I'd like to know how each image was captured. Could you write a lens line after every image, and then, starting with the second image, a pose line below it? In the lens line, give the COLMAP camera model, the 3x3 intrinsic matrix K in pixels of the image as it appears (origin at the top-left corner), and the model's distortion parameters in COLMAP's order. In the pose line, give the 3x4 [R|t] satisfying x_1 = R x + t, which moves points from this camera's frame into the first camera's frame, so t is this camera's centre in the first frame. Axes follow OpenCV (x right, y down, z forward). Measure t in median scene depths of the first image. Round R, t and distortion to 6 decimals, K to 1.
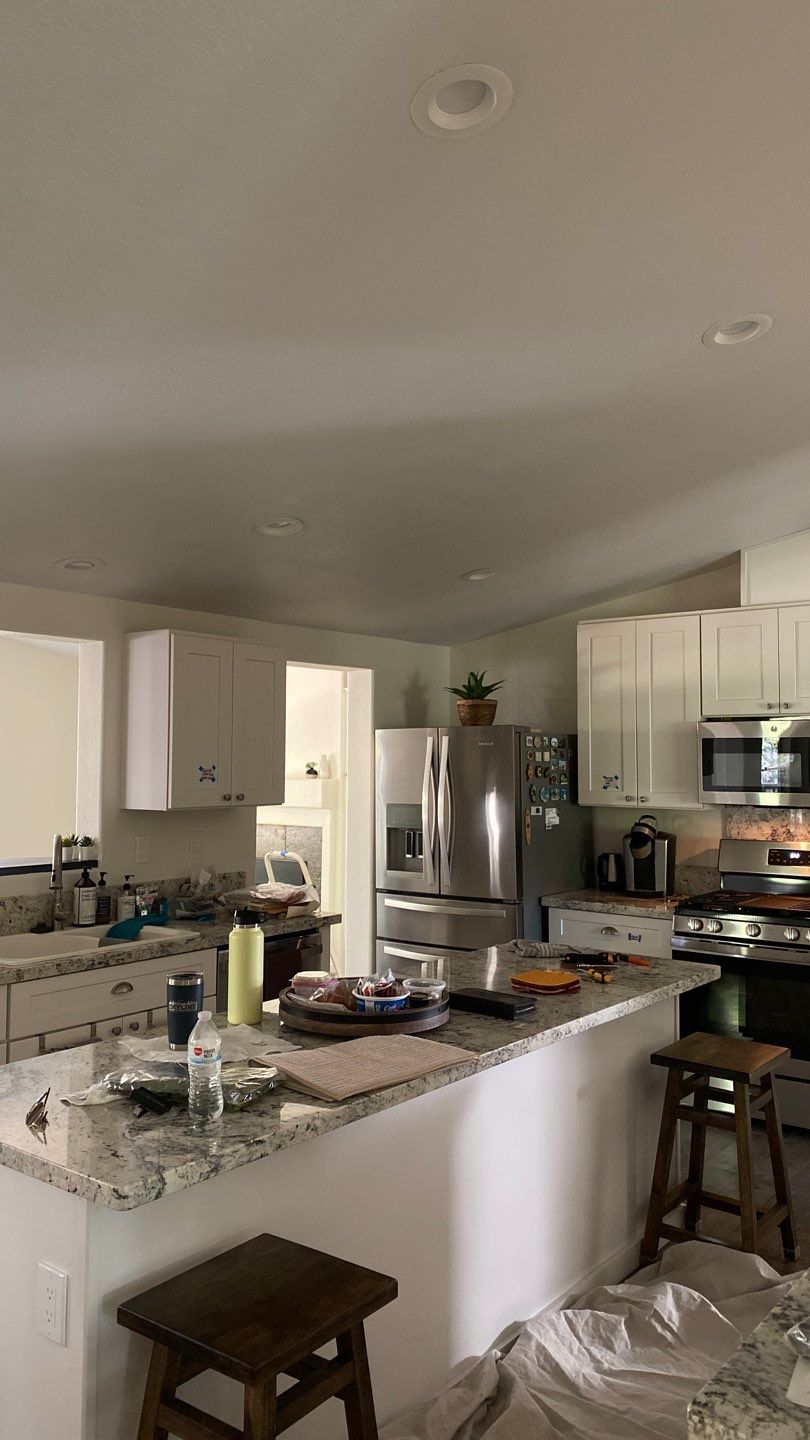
lens RADIAL K [[1118.3, 0, 402.1], [0, 1118.3, 692.1], [0, 0, 1]] dist [0.097593, -0.114339]
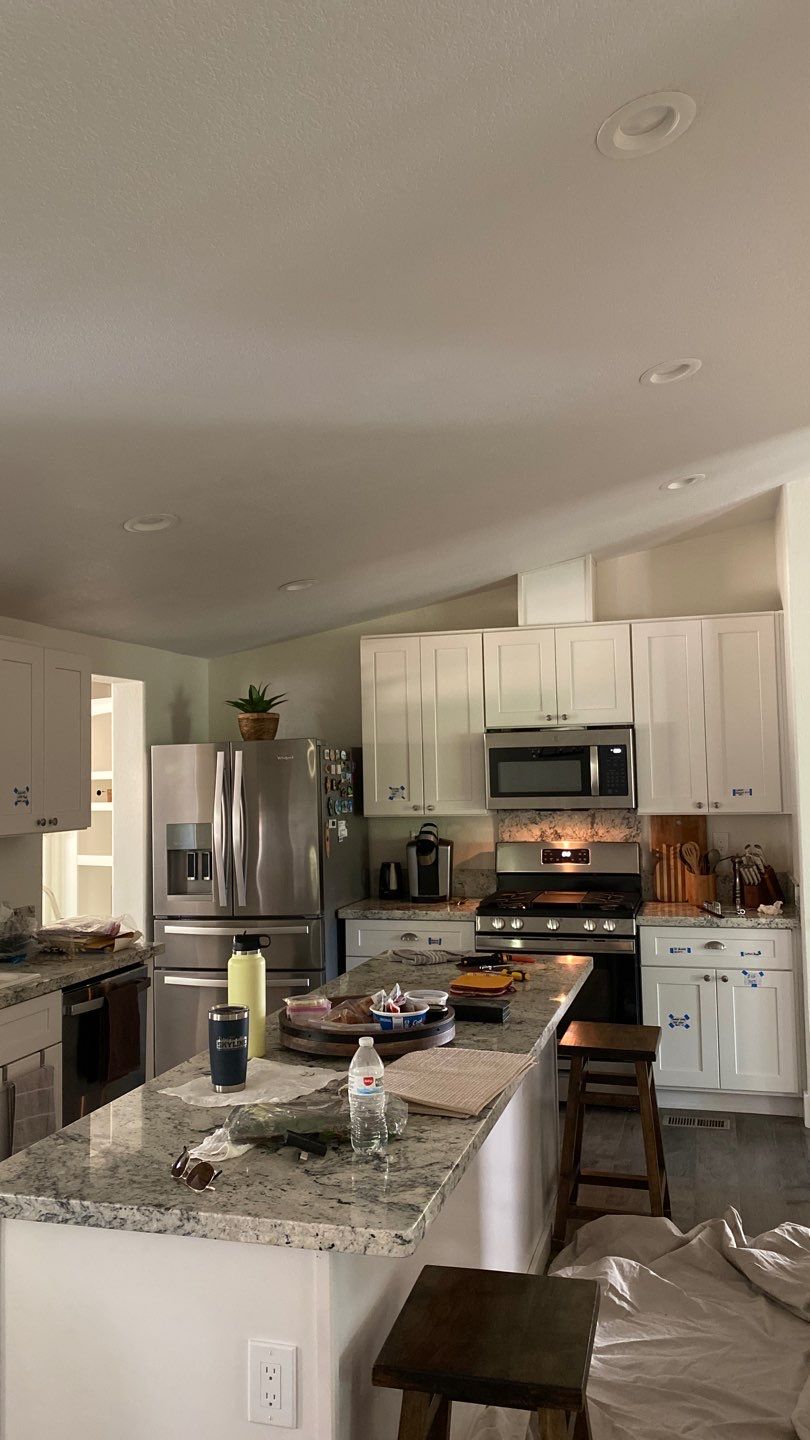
lens RADIAL K [[1113.3, 0, 411.0], [0, 1113.3, 702.8], [0, 0, 1]] dist [0.147458, -0.223617]
pose [[0.924659, 0.000945, 0.380794, -0.202406], [0.002035, 0.999970, -0.007424, 0.005458], [-0.380790, 0.007639, 0.924630, 0.050507]]
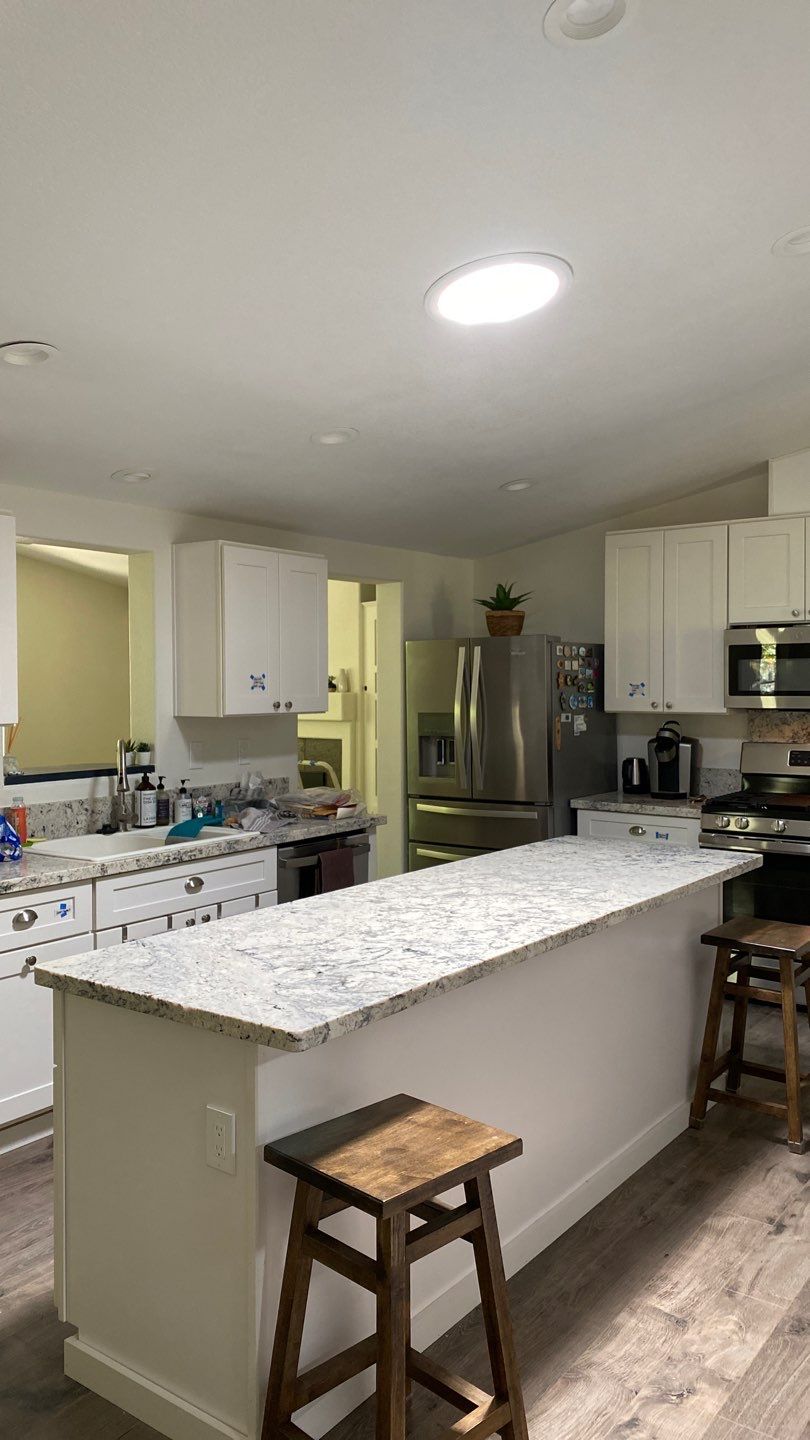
lens RADIAL K [[1113.3, 0, 411.0], [0, 1113.3, 702.8], [0, 0, 1]] dist [0.147458, -0.223617]
pose [[0.999520, -0.008111, 0.029914, -0.056271], [0.005718, 0.996840, 0.079231, 0.009979], [-0.030462, -0.079022, 0.996407, -0.025173]]
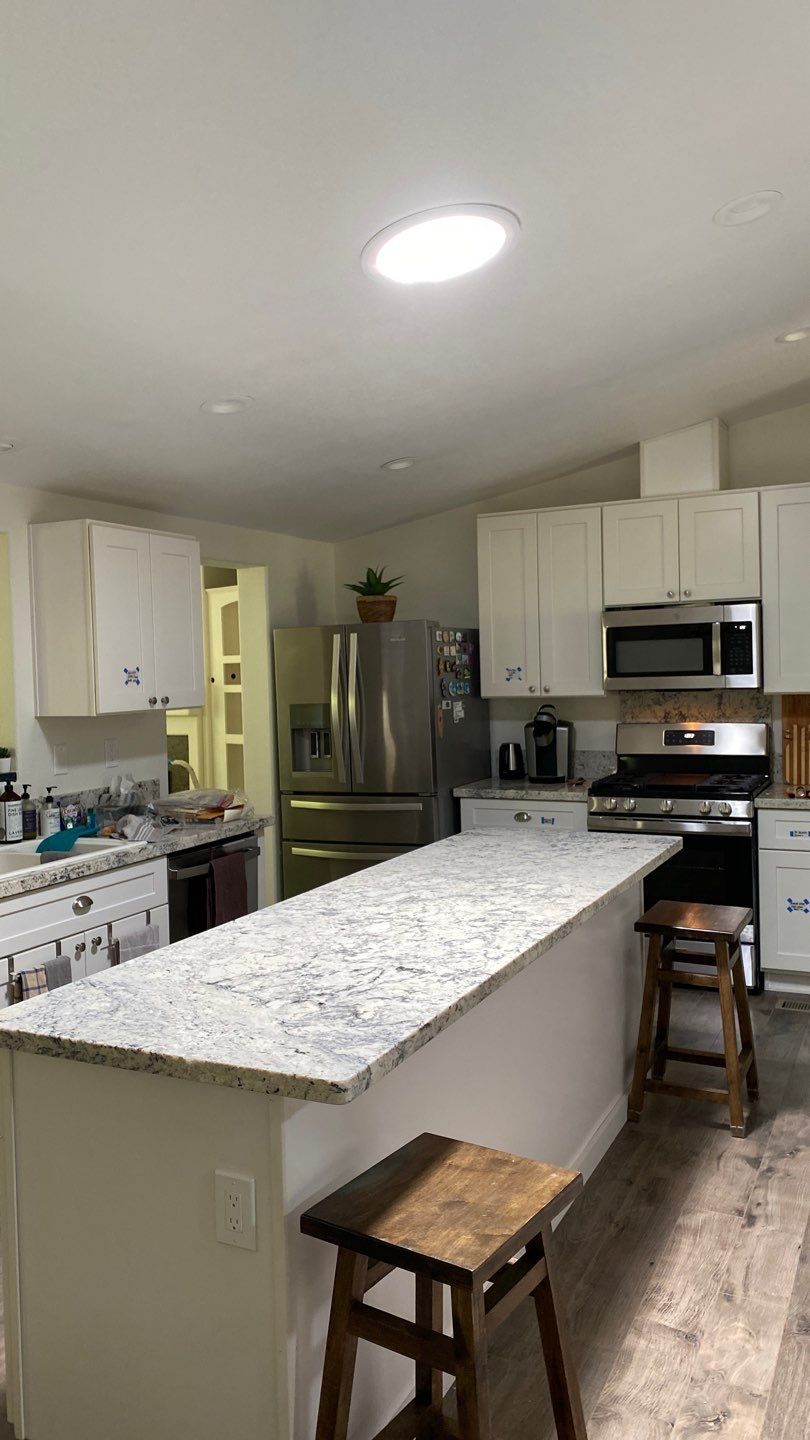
lens RADIAL K [[1113.3, 0, 411.0], [0, 1113.3, 702.8], [0, 0, 1]] dist [0.147458, -0.223617]
pose [[0.976229, -0.038121, 0.213365, -0.129775], [0.018729, 0.995566, 0.092178, 0.011476], [-0.215933, -0.085991, 0.972614, 0.031931]]
